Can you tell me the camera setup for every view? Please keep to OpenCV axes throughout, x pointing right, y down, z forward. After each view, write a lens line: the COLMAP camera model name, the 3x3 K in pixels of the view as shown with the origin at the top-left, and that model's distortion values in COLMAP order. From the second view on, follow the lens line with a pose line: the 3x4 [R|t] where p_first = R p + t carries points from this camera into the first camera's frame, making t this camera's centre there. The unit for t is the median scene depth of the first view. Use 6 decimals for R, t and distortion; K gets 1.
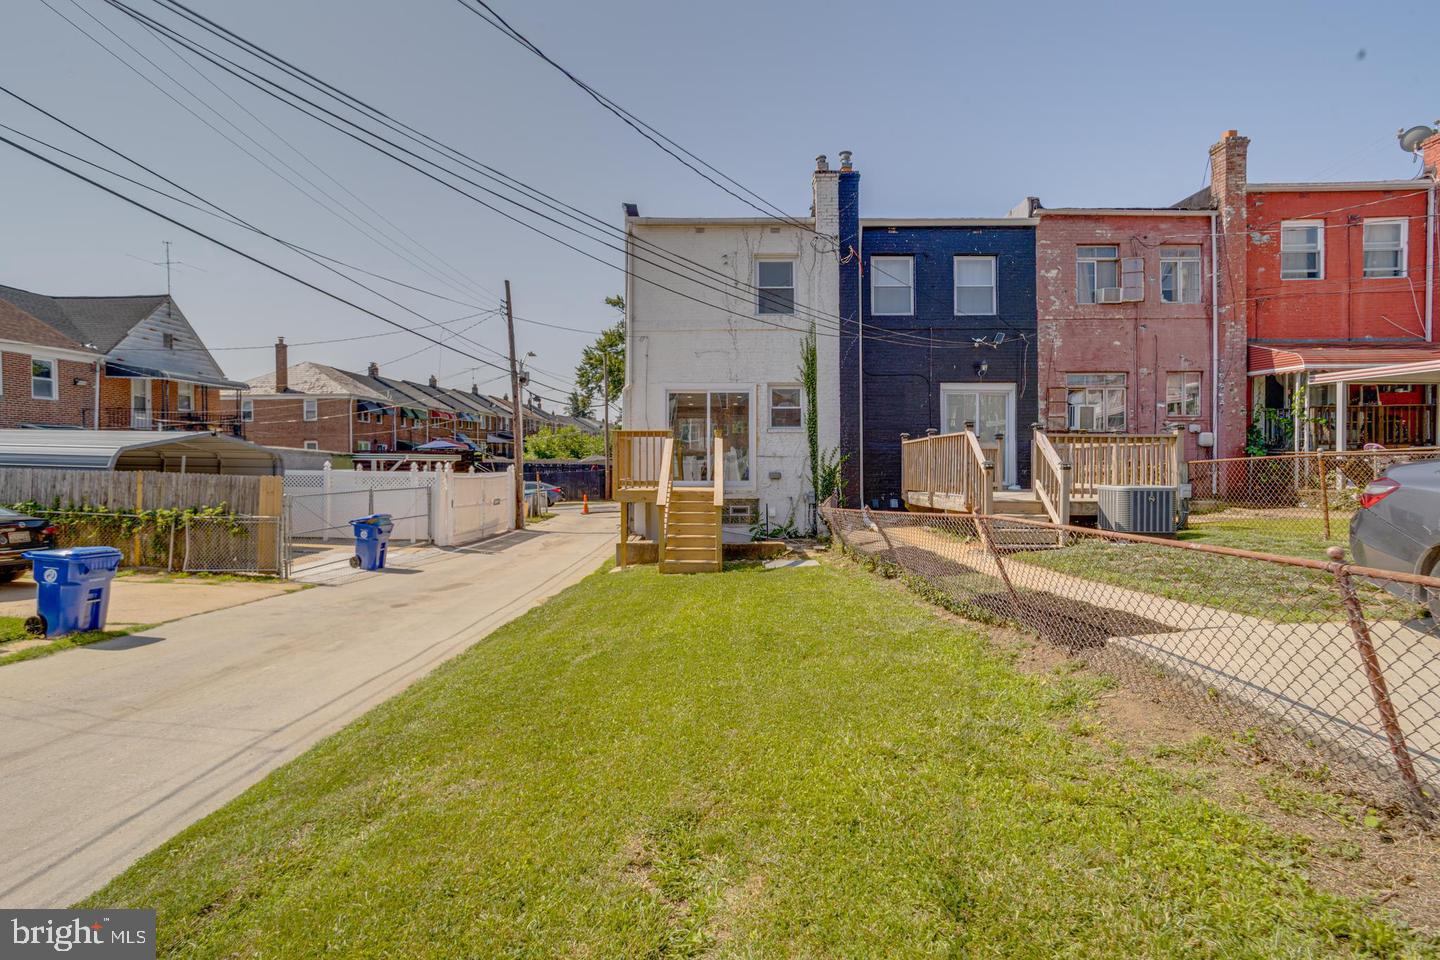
lens RADIAL K [[707.9, 0, 710.6], [0, 707.9, 452.3], [0, 0, 1]] dist [-0.046157, 0.033953]
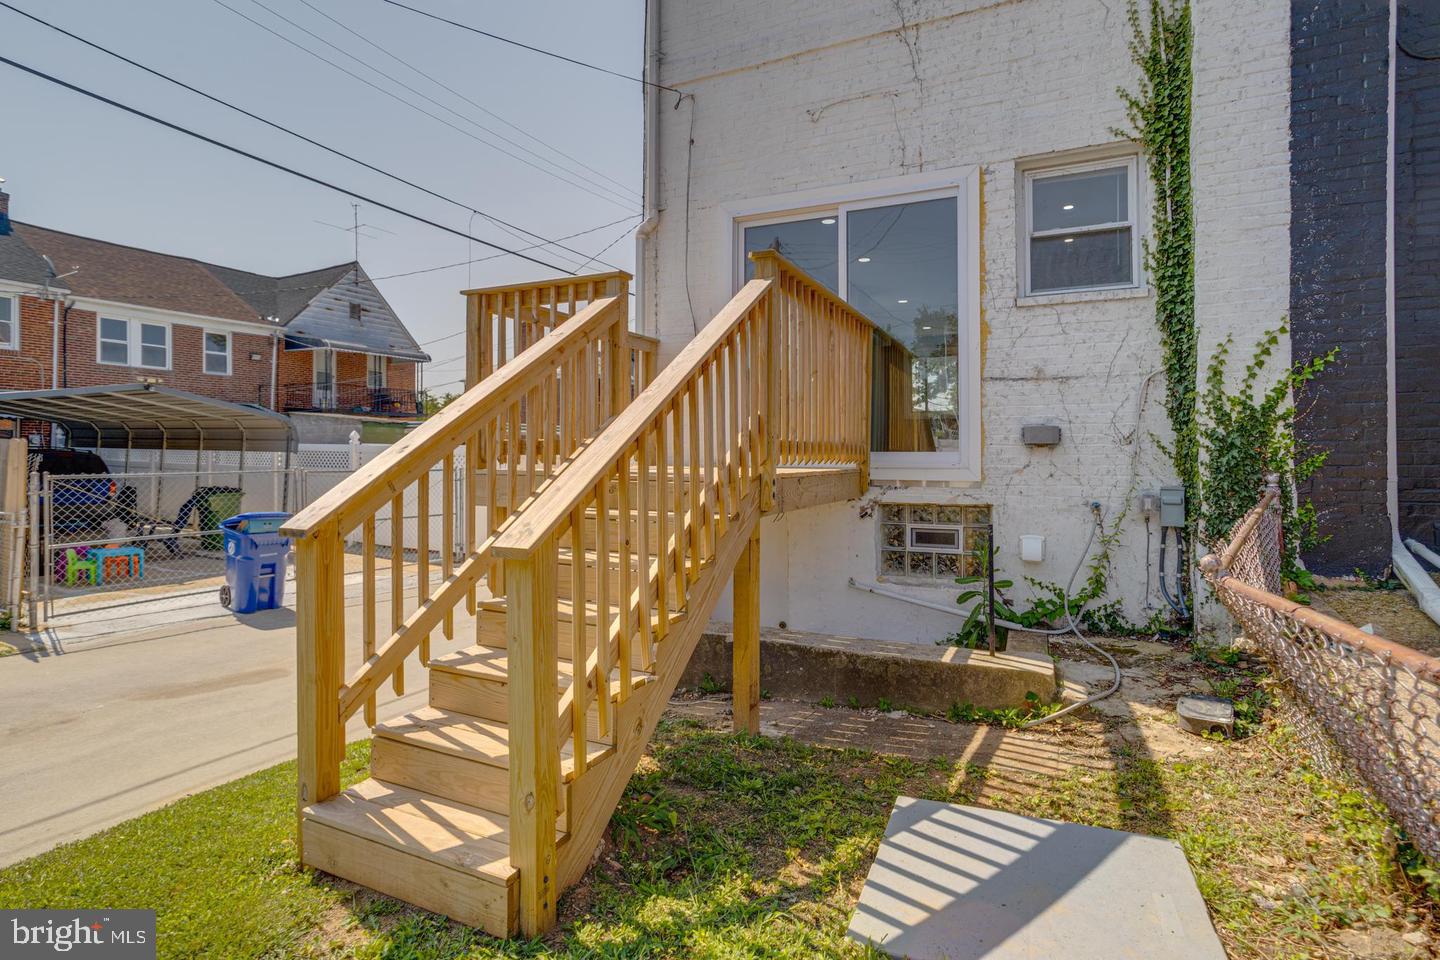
lens RADIAL K [[707.9, 0, 710.6], [0, 707.9, 452.3], [0, 0, 1]] dist [-0.046157, 0.033953]
pose [[0.898039, -0.003348, -0.439903, 0.096032], [0.010720, 0.999841, 0.014275, 0.033851], [0.439785, -0.017536, 0.897932, 0.637439]]
